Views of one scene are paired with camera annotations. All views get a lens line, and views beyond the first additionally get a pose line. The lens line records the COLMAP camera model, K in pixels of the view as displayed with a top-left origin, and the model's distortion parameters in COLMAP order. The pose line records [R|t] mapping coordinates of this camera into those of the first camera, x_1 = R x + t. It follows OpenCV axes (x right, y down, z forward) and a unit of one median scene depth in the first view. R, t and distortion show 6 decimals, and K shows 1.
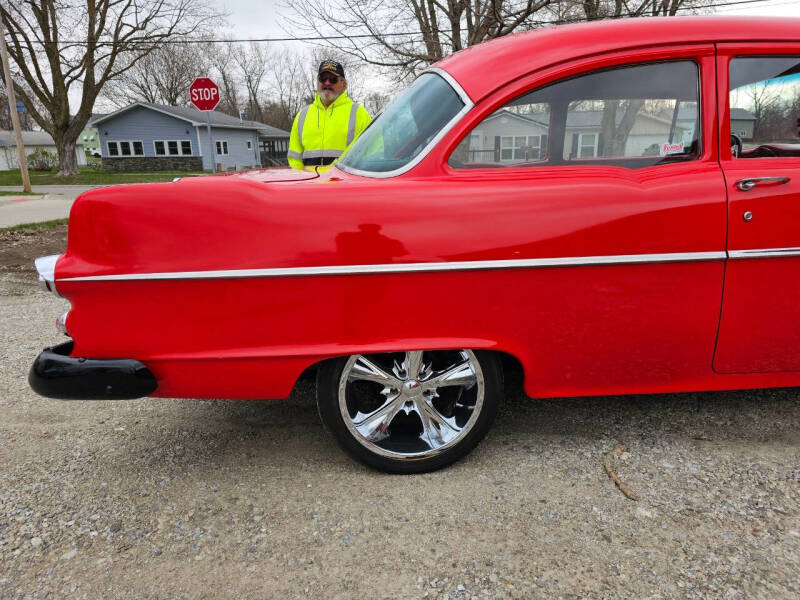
lens RADIAL K [[547.2, 0, 402.2], [0, 547.2, 289.6], [0, 0, 1]] dist [0.042789, -0.040062]
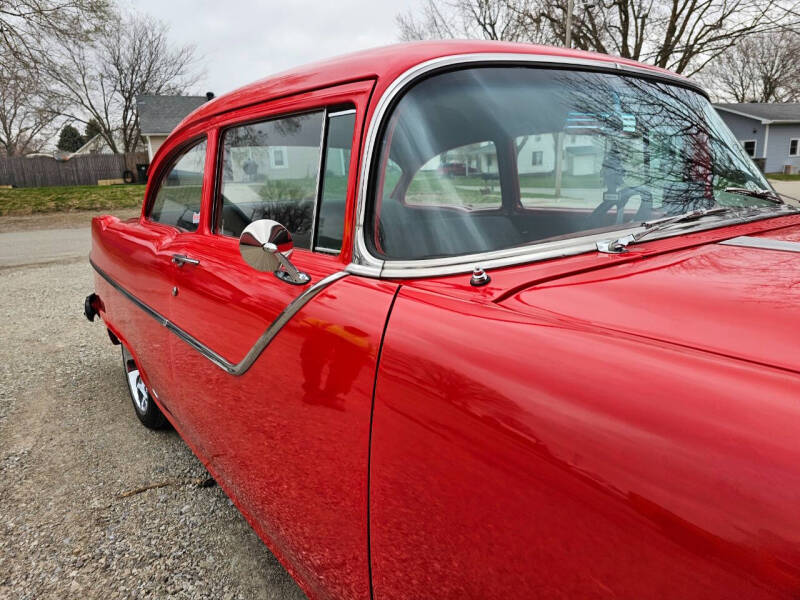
lens RADIAL K [[547.2, 0, 399.6], [0, 547.2, 284.3], [0, 0, 1]] dist [0.042789, -0.040062]
pose [[0.516320, 0.176363, -0.838039, 0.113102], [-0.180877, 0.978948, 0.094577, -0.021279], [0.837077, 0.102750, 0.537350, 0.053909]]
